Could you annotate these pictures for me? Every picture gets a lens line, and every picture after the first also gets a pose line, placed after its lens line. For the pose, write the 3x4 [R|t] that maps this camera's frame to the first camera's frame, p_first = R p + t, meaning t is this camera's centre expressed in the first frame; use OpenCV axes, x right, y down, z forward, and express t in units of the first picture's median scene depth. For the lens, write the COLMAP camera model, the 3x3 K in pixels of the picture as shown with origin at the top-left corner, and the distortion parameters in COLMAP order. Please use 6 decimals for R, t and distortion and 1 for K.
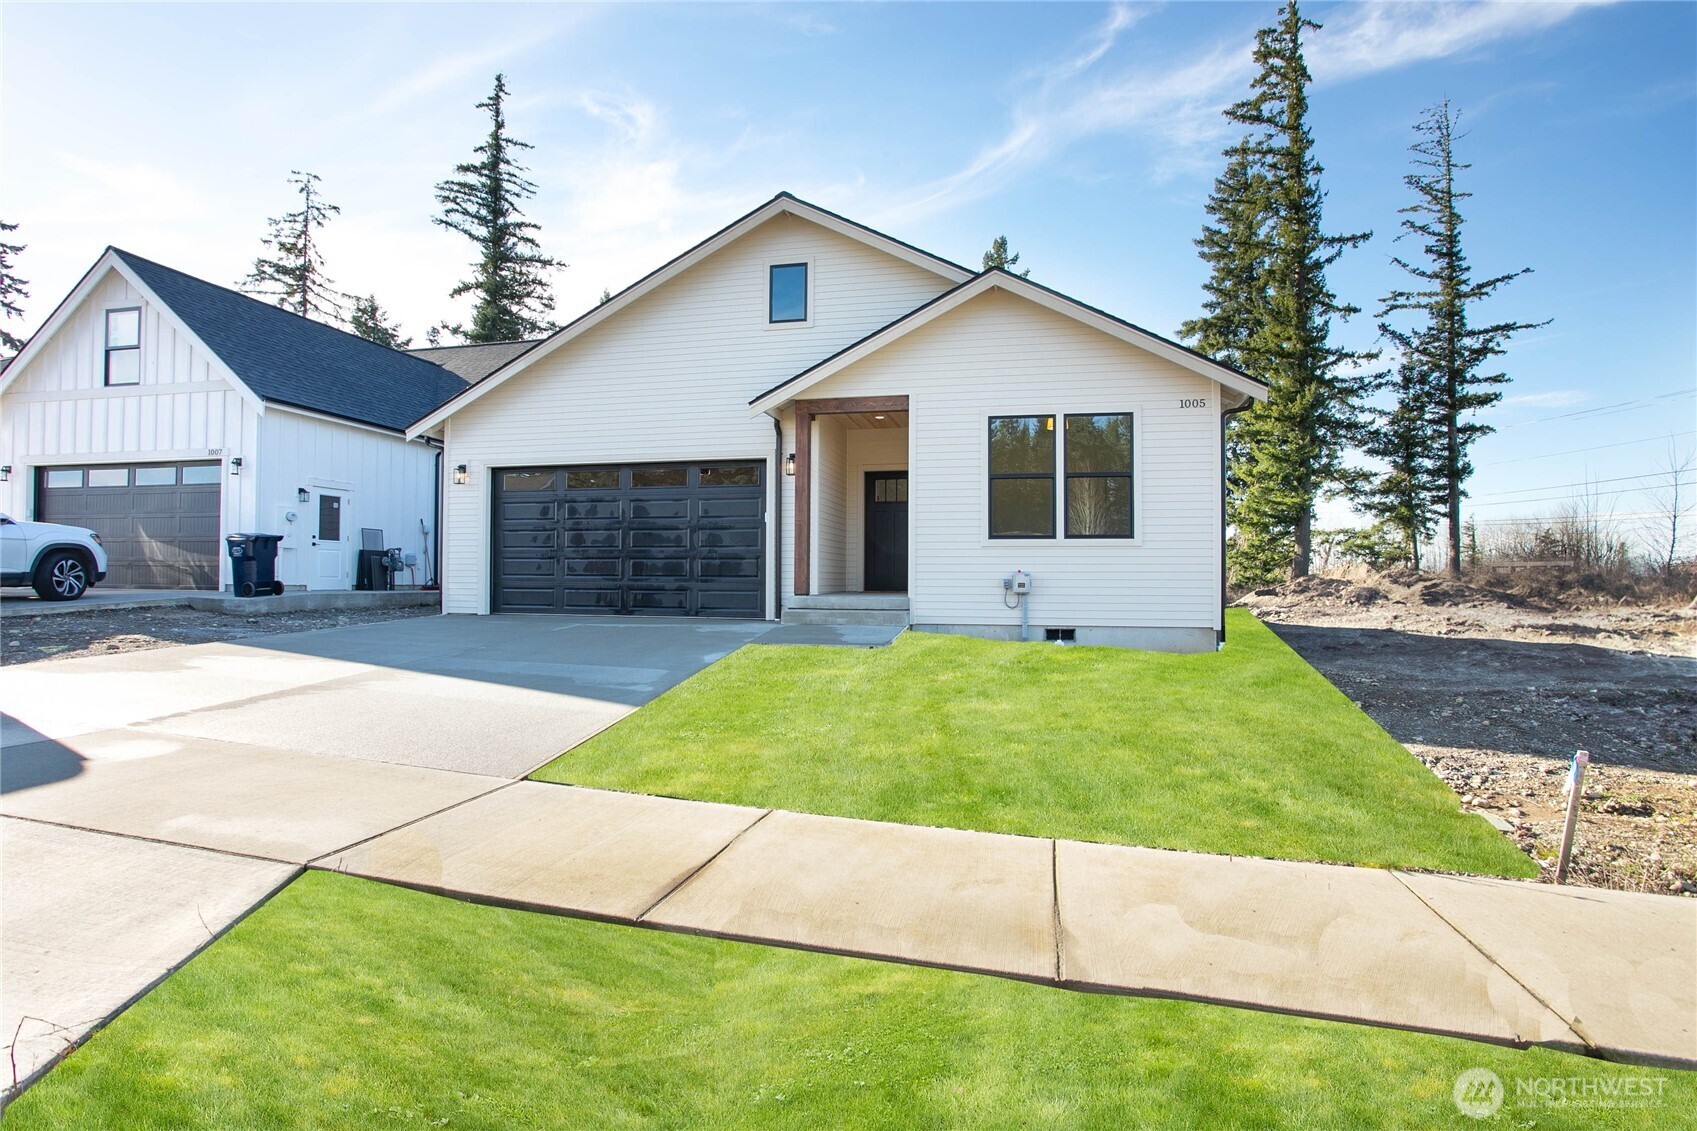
lens RADIAL K [[887.1, 0, 742.8], [0, 887.1, 570.9], [0, 0, 1]] dist [-0.056451, 0.035779]
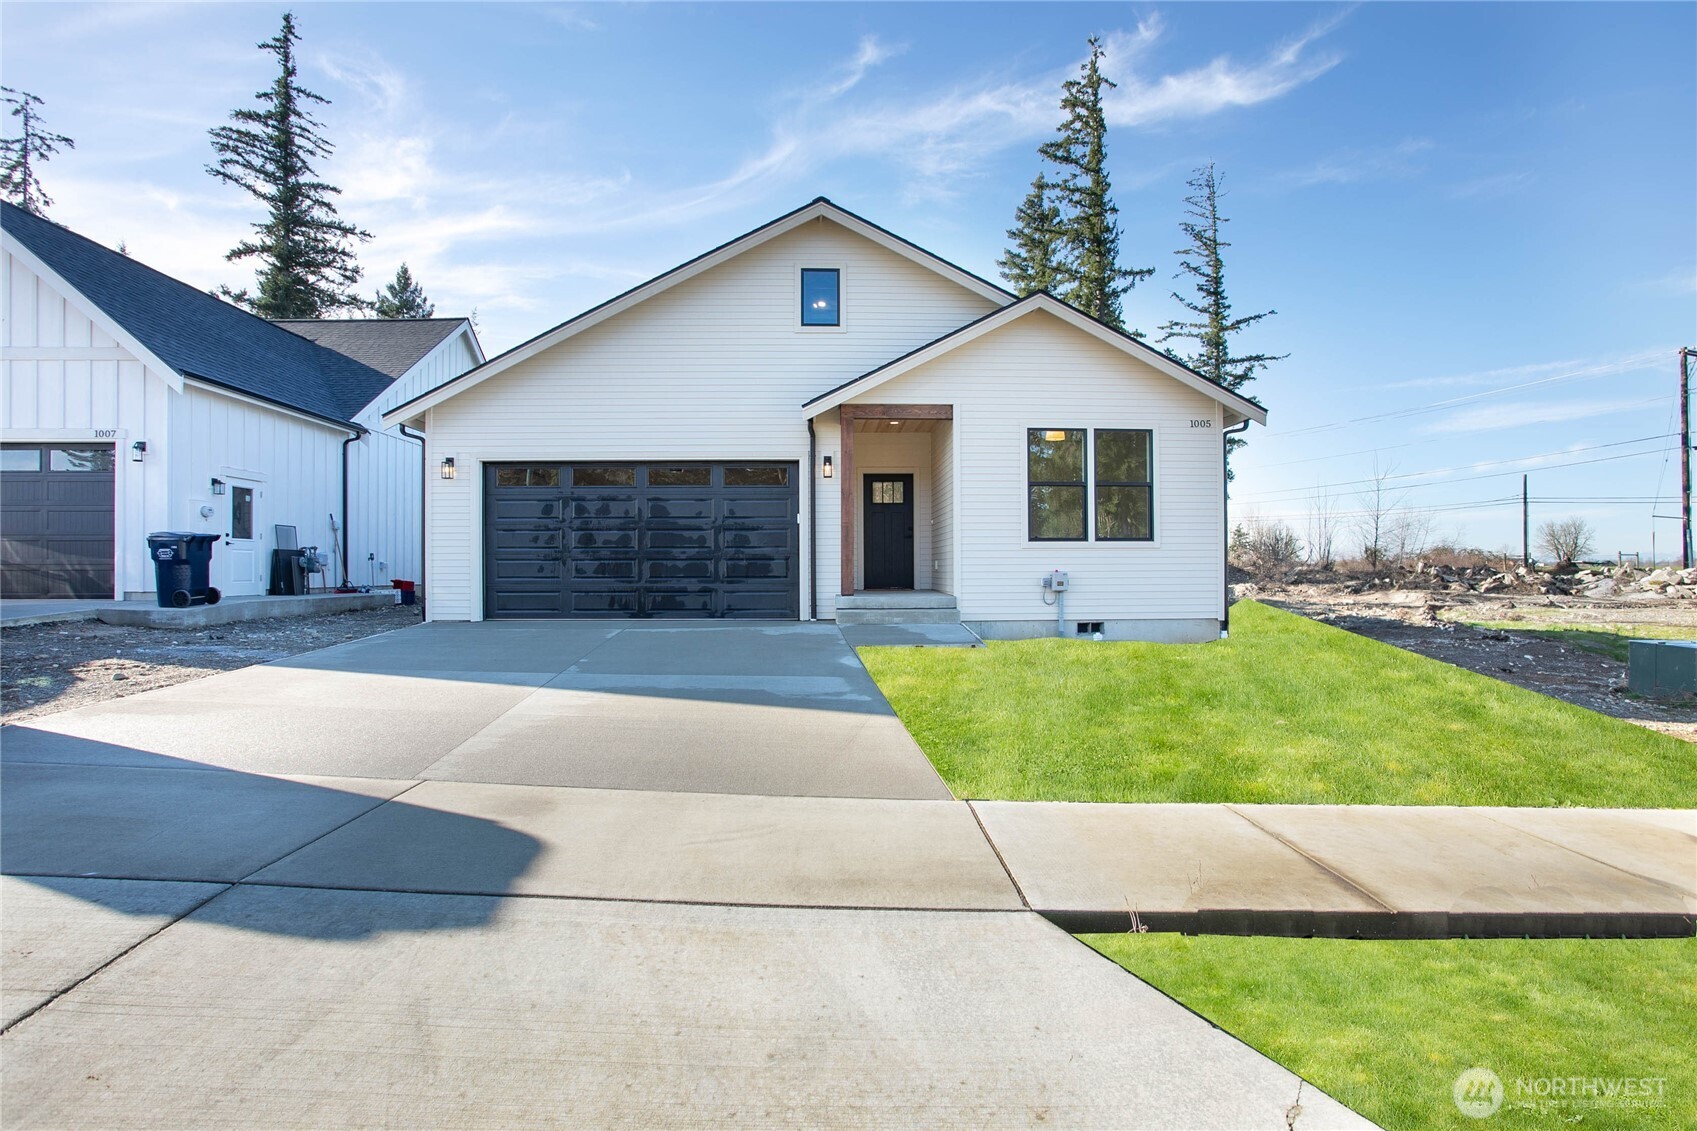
lens RADIAL K [[887.1, 0, 742.8], [0, 887.1, 570.9], [0, 0, 1]] dist [-0.056451, 0.035779]
pose [[0.964866, -0.010266, 0.262540, -0.123520], [0.007463, 0.999904, 0.011671, -0.005391], [-0.262635, -0.009302, 0.964850, 0.017617]]
